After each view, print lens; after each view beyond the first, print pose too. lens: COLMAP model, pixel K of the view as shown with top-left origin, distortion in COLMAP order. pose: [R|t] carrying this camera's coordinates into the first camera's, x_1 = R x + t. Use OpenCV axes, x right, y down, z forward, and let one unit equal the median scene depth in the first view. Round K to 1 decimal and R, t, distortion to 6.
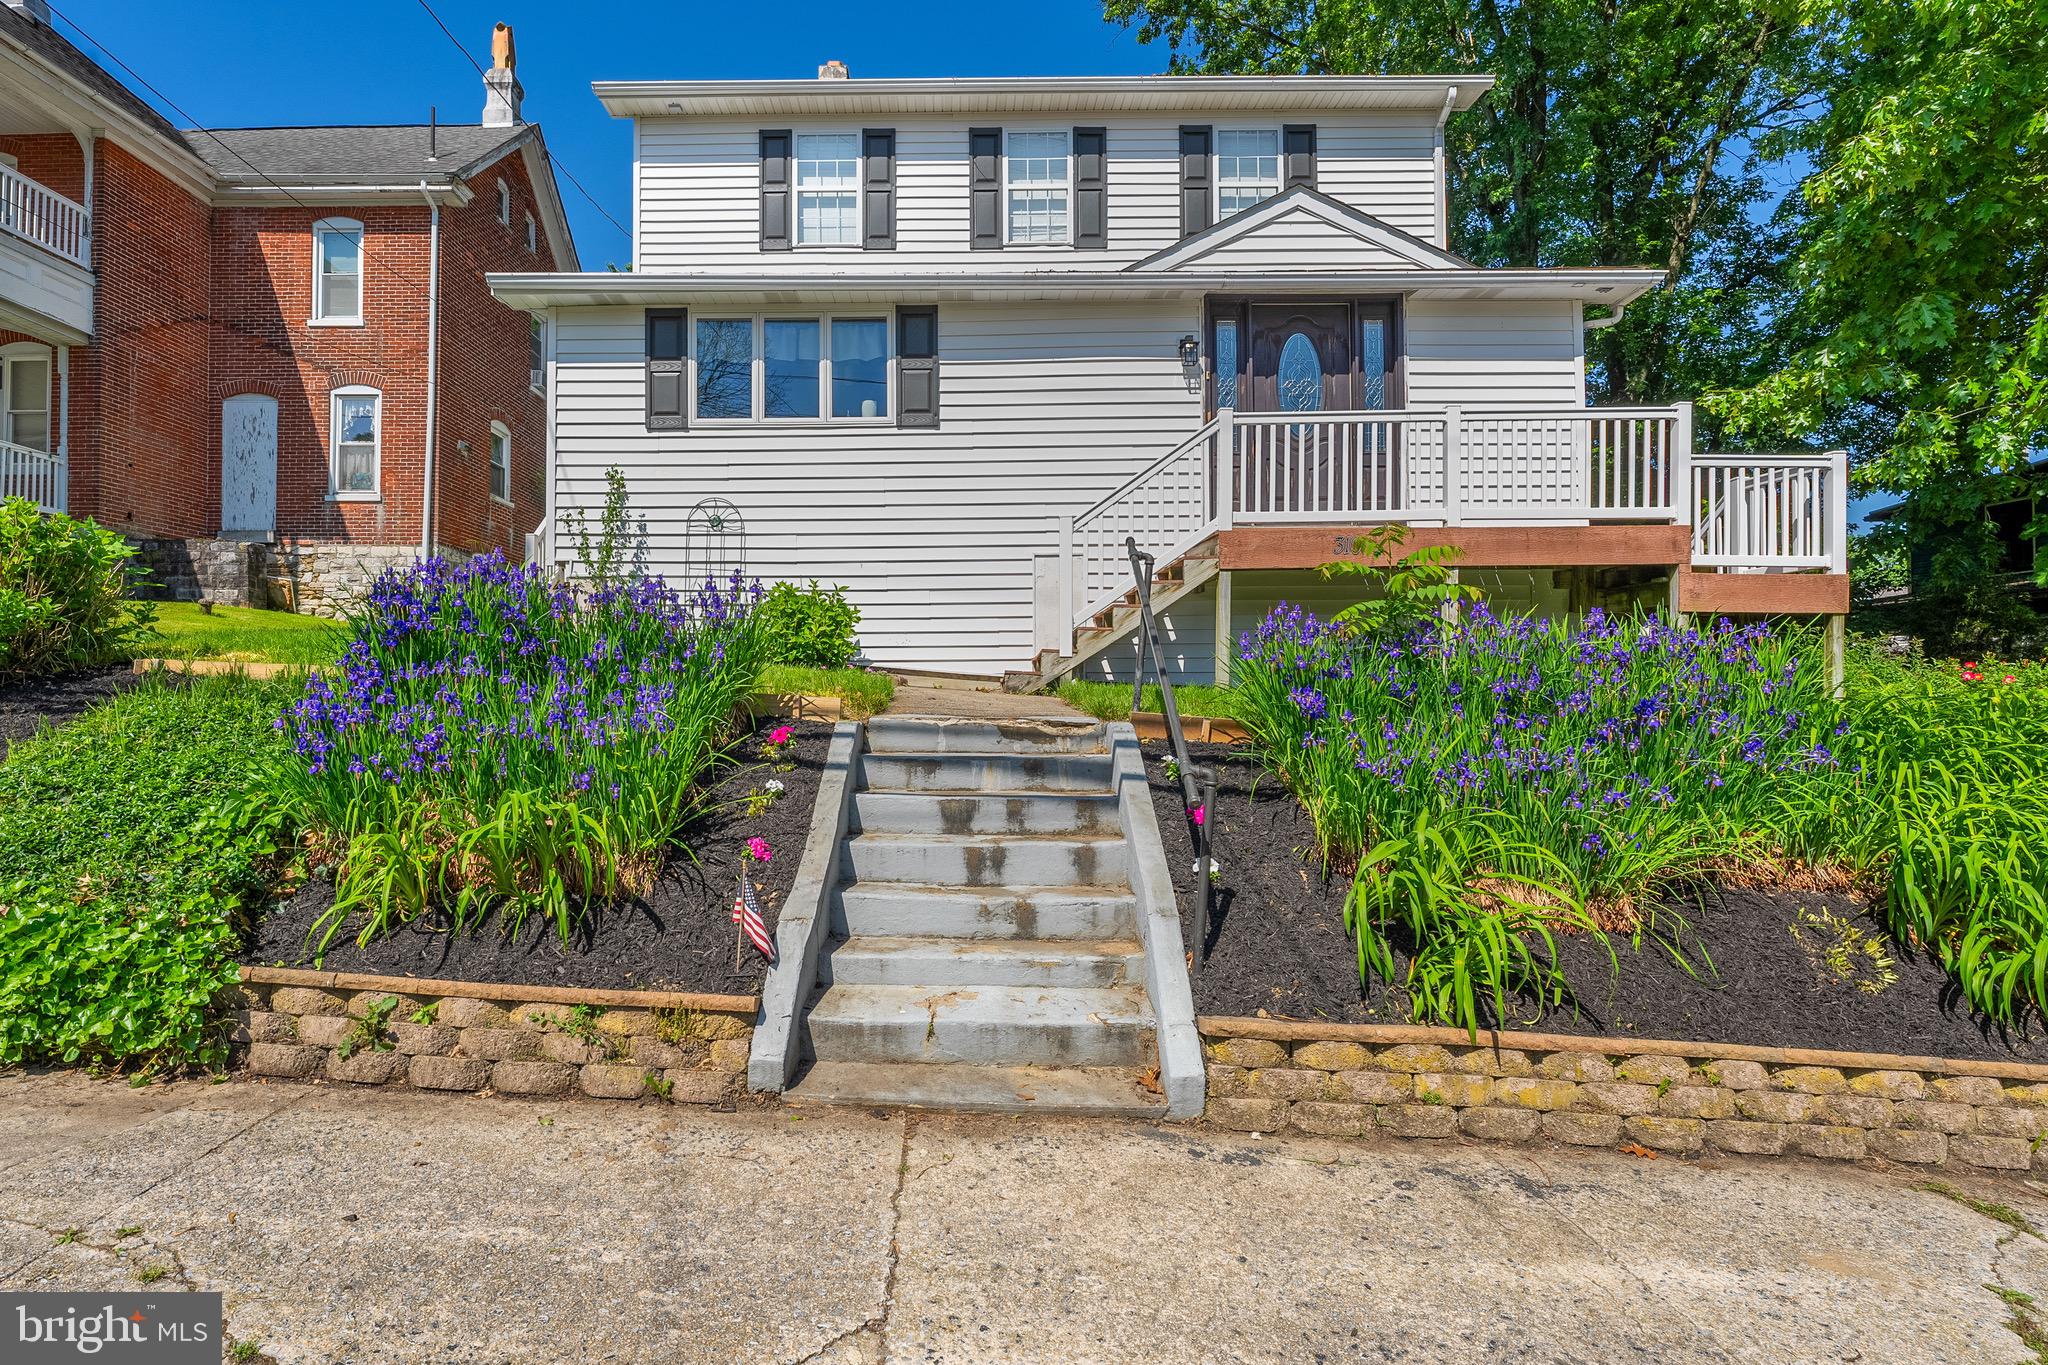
lens RADIAL K [[1005.9, 0, 1006.5], [0, 1005.9, 697.7], [0, 0, 1]] dist [-0.010656, -0.000813]
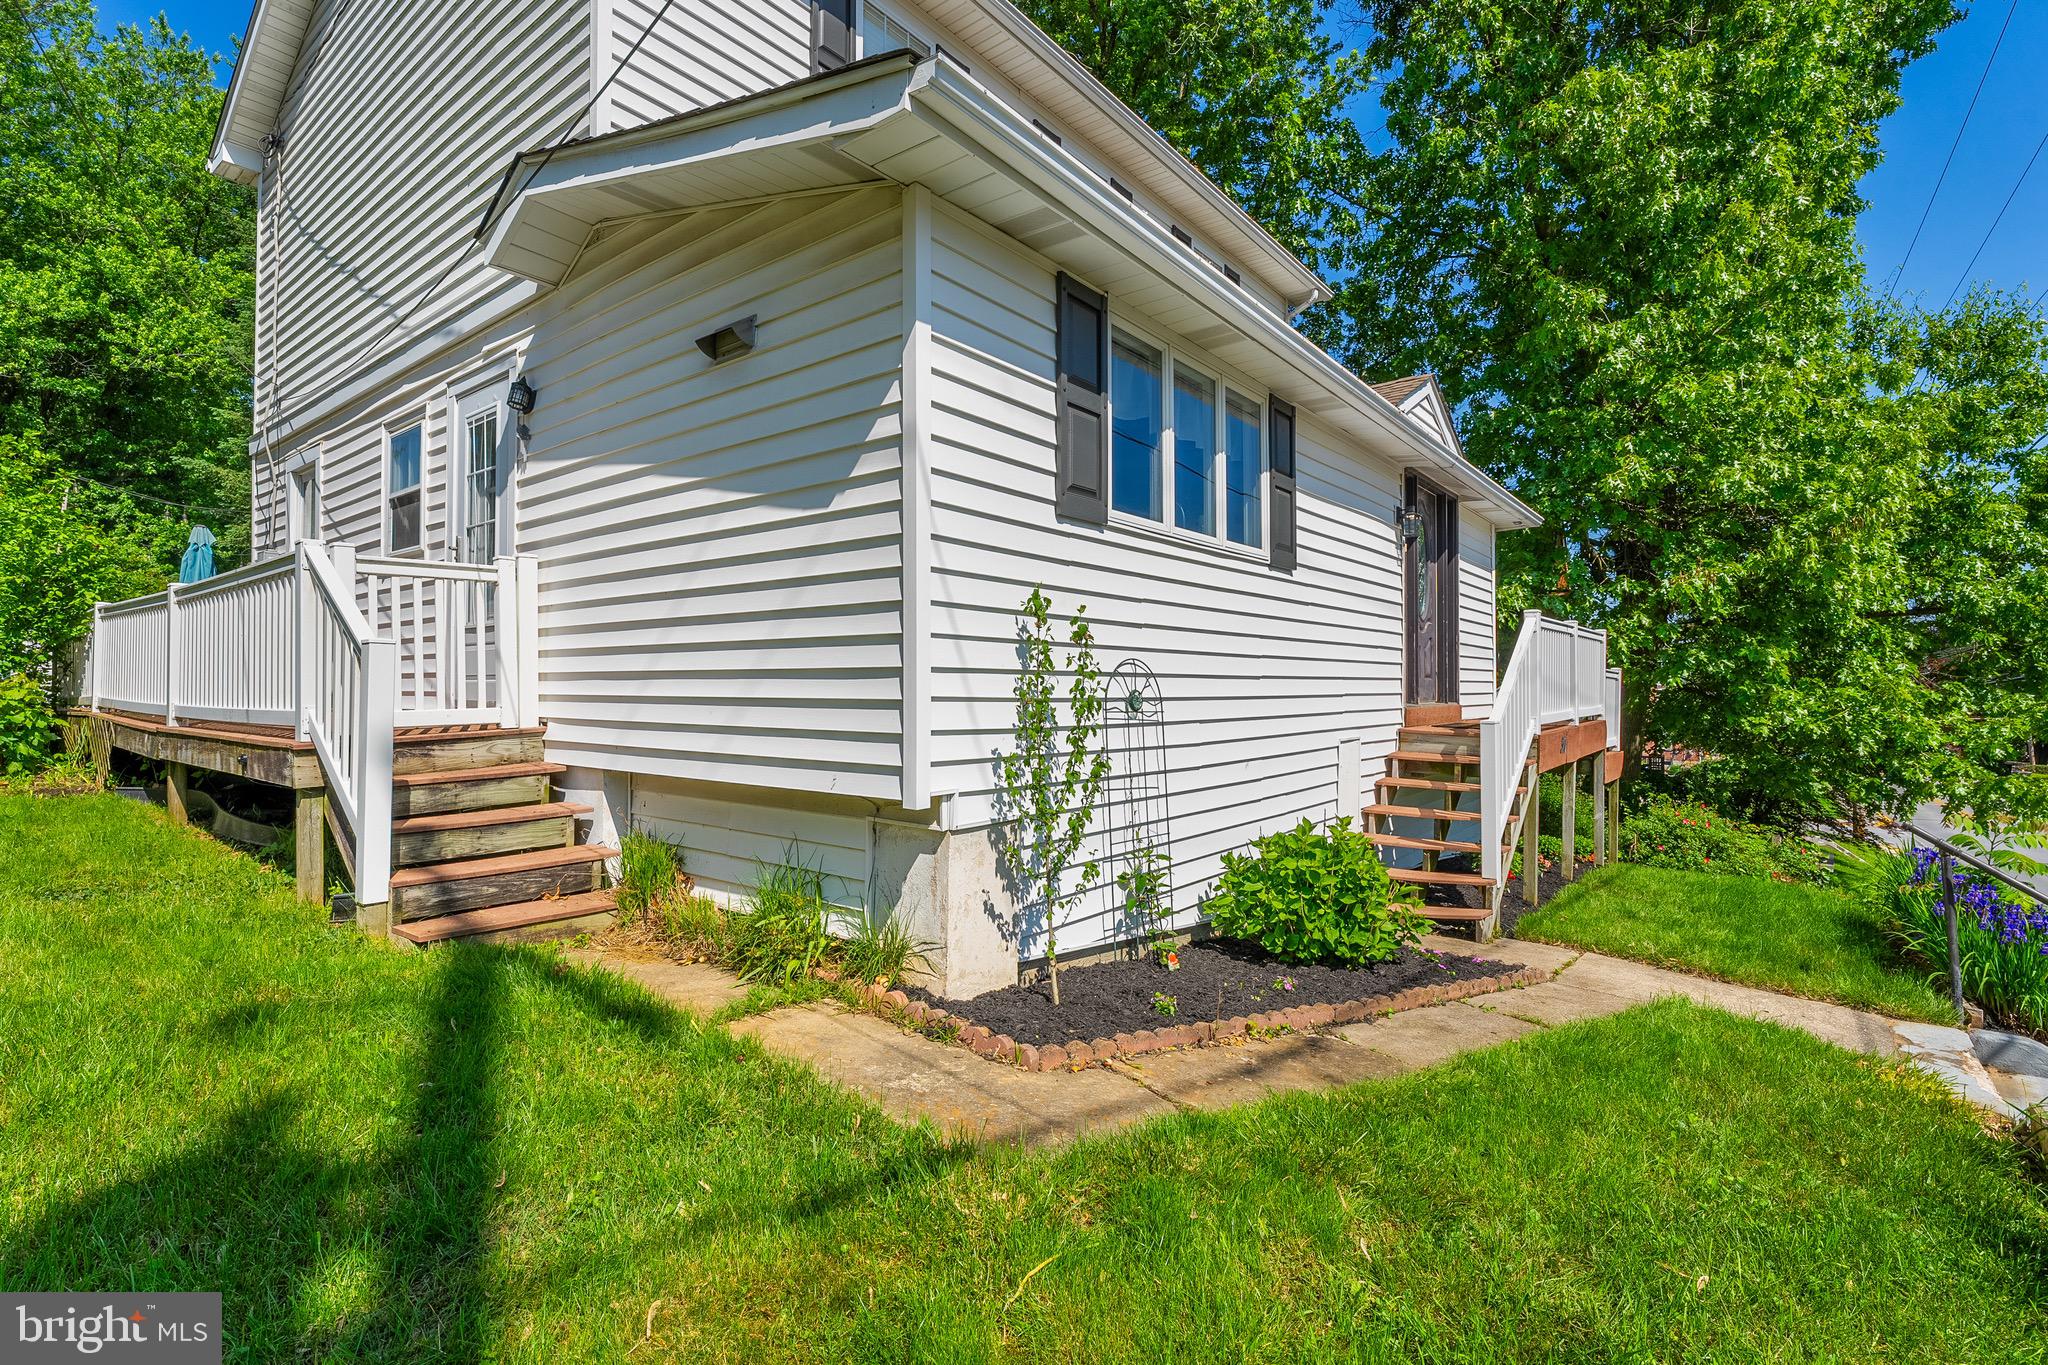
lens RADIAL K [[954.4, 0, 1031.9], [0, 954.4, 673.0], [0, 0, 1]] dist [-0.019260, 0.003646]
pose [[0.613815, 0.020310, 0.789188, -0.738636], [-0.006715, 0.999767, -0.020507, -0.179593], [-0.789421, 0.007288, 0.613809, 0.721406]]
